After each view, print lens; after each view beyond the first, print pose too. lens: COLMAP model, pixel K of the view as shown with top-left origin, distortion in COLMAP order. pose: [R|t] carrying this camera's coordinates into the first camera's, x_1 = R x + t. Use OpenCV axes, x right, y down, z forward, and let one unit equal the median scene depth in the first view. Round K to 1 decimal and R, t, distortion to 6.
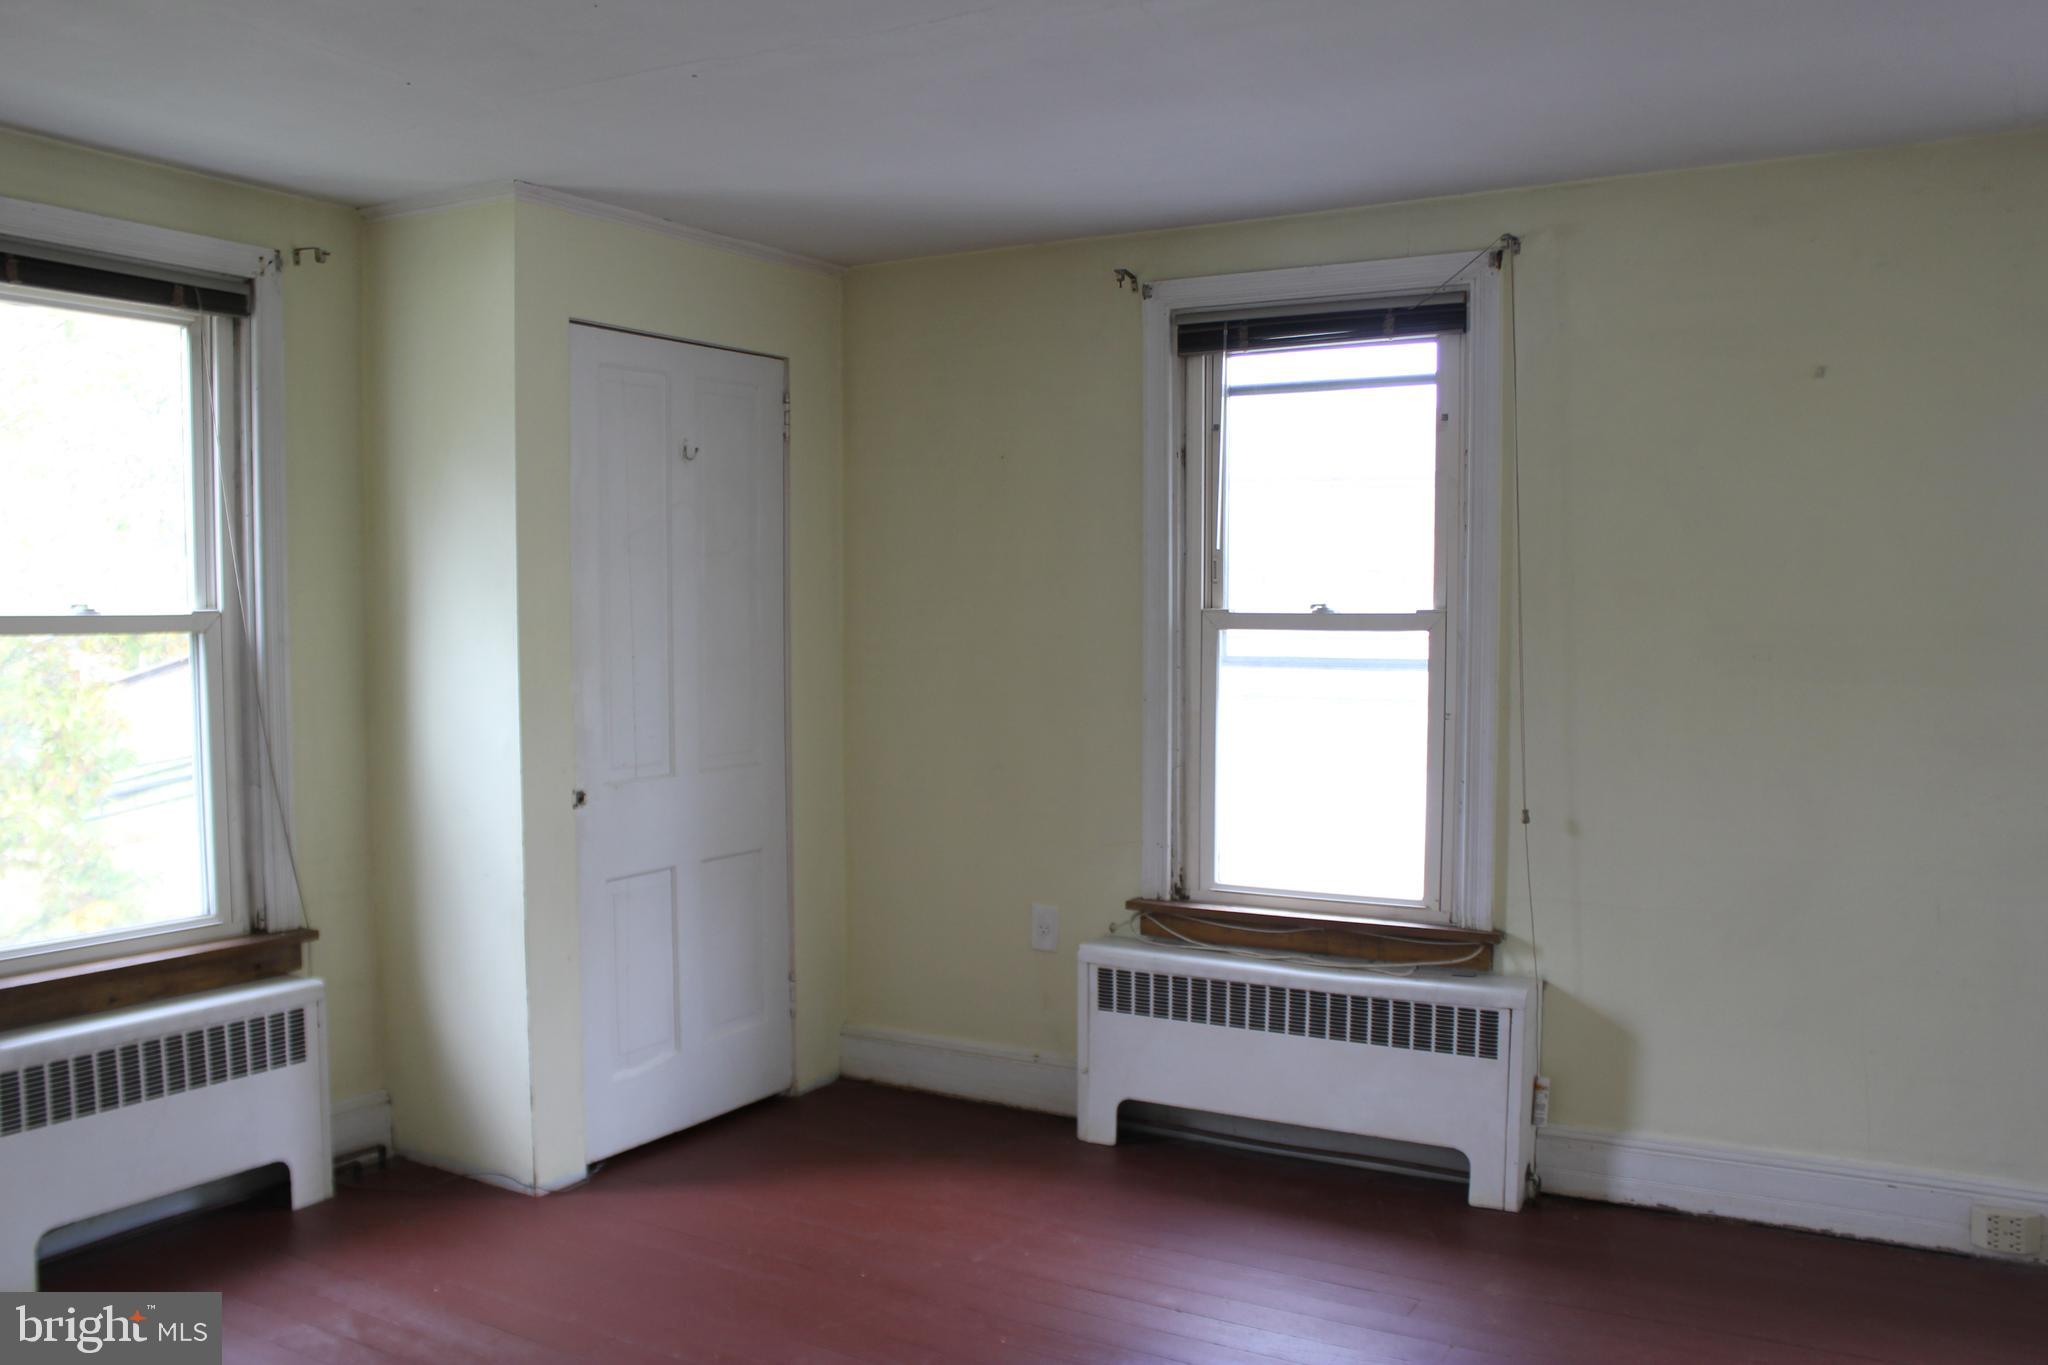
lens RADIAL K [[1714.4, 0, 1017.6], [0, 1714.4, 732.8], [0, 0, 1]] dist [-0.146524, 0.116495]
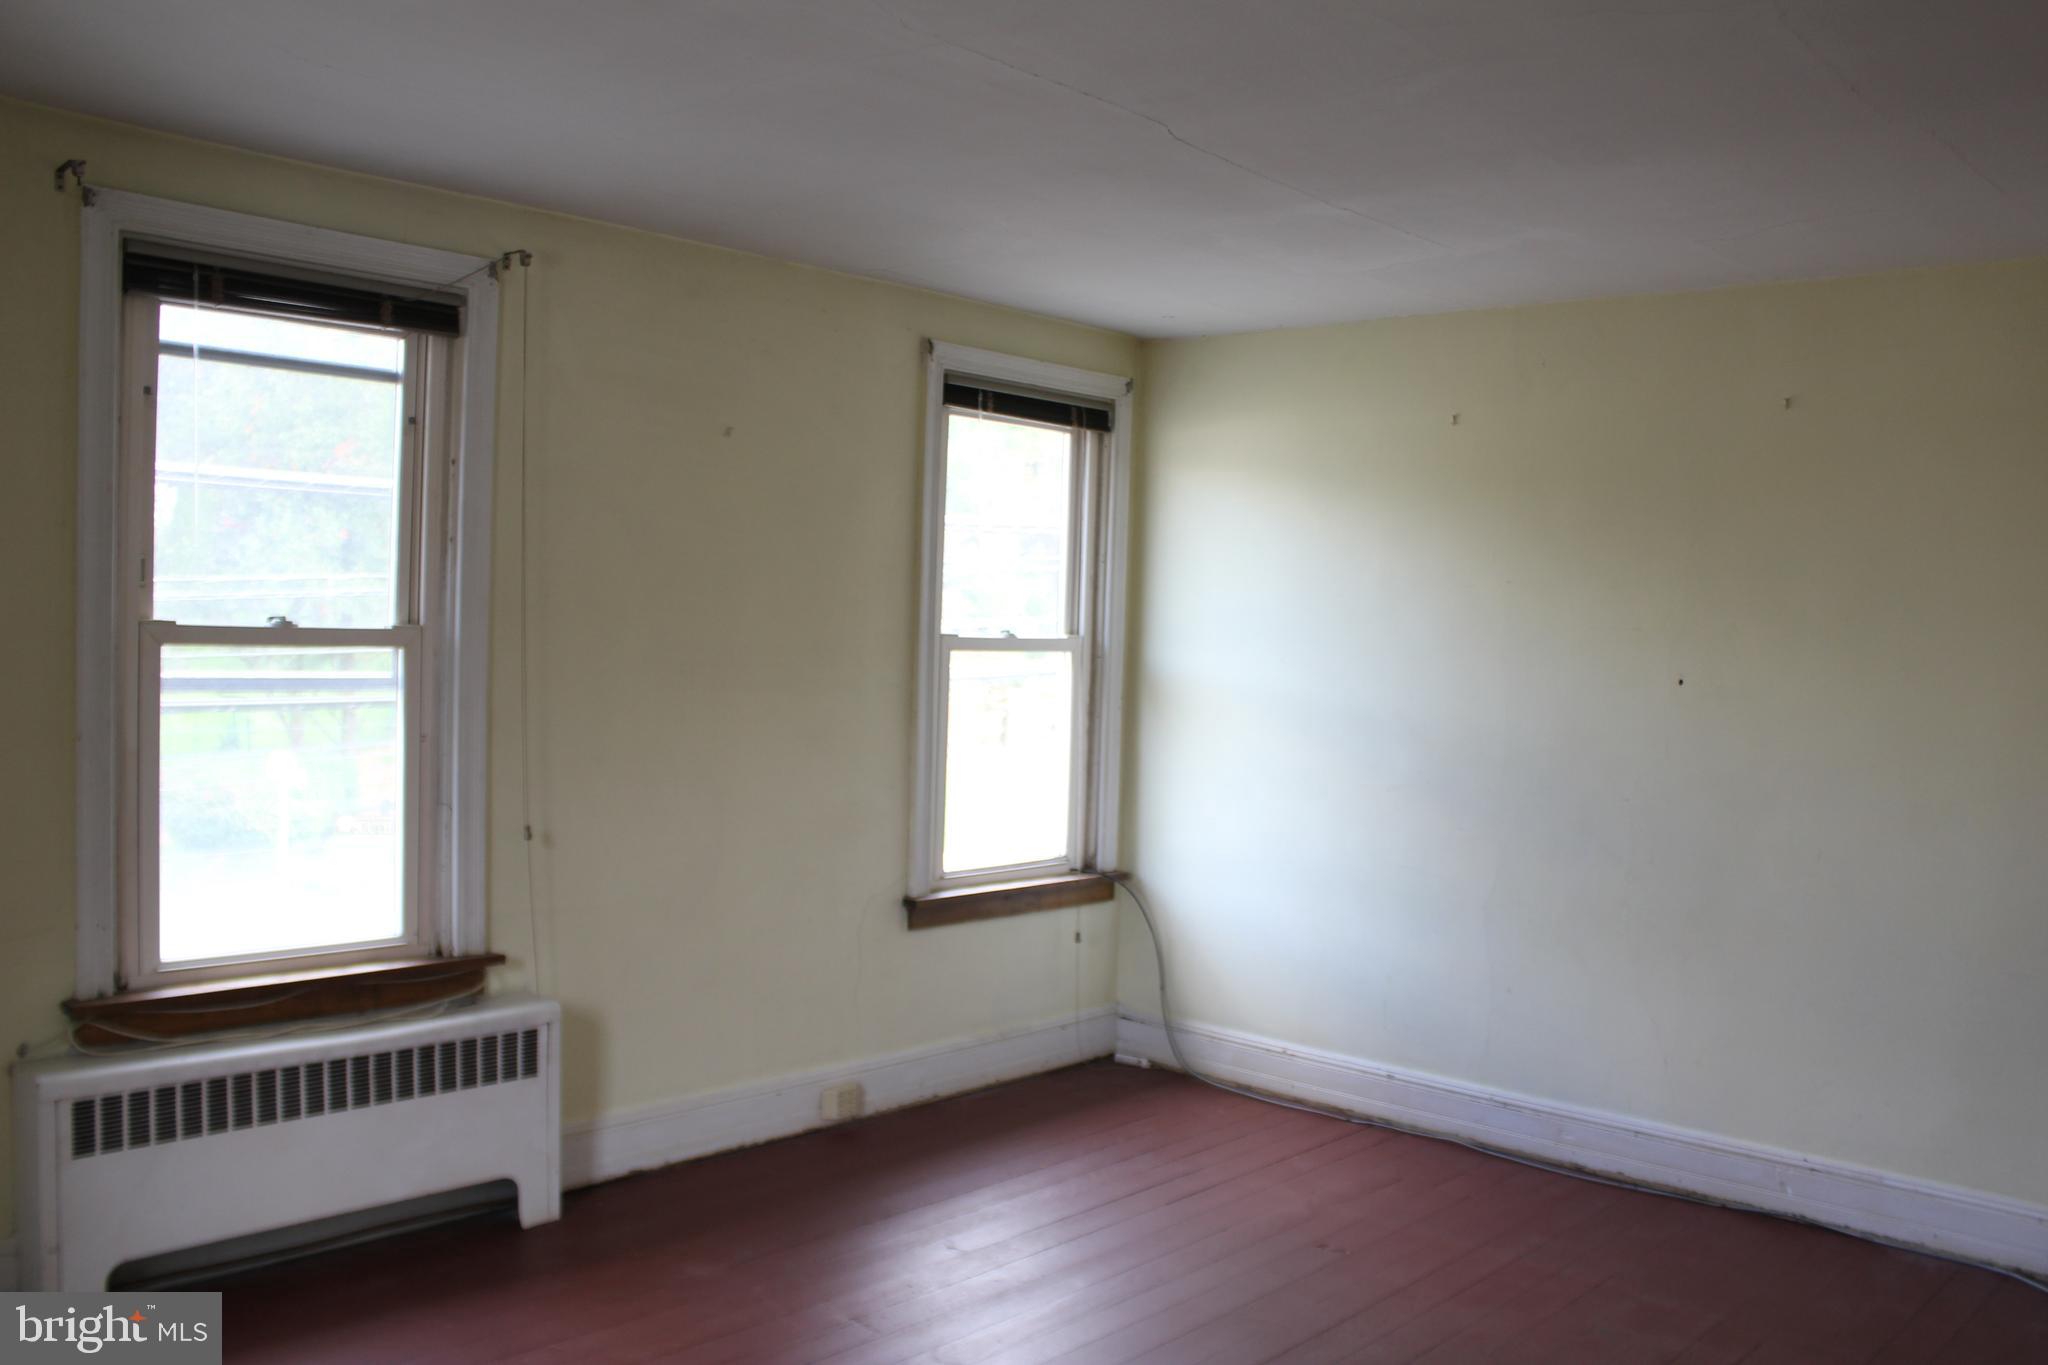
lens RADIAL K [[1714.4, 0, 1017.6], [0, 1714.4, 732.8], [0, 0, 1]] dist [-0.146524, 0.116495]
pose [[0.217352, -0.046804, 0.974970, -0.584071], [0.041673, 0.998384, 0.038638, -0.034675], [-0.975203, 0.032232, 0.218951, 0.466055]]
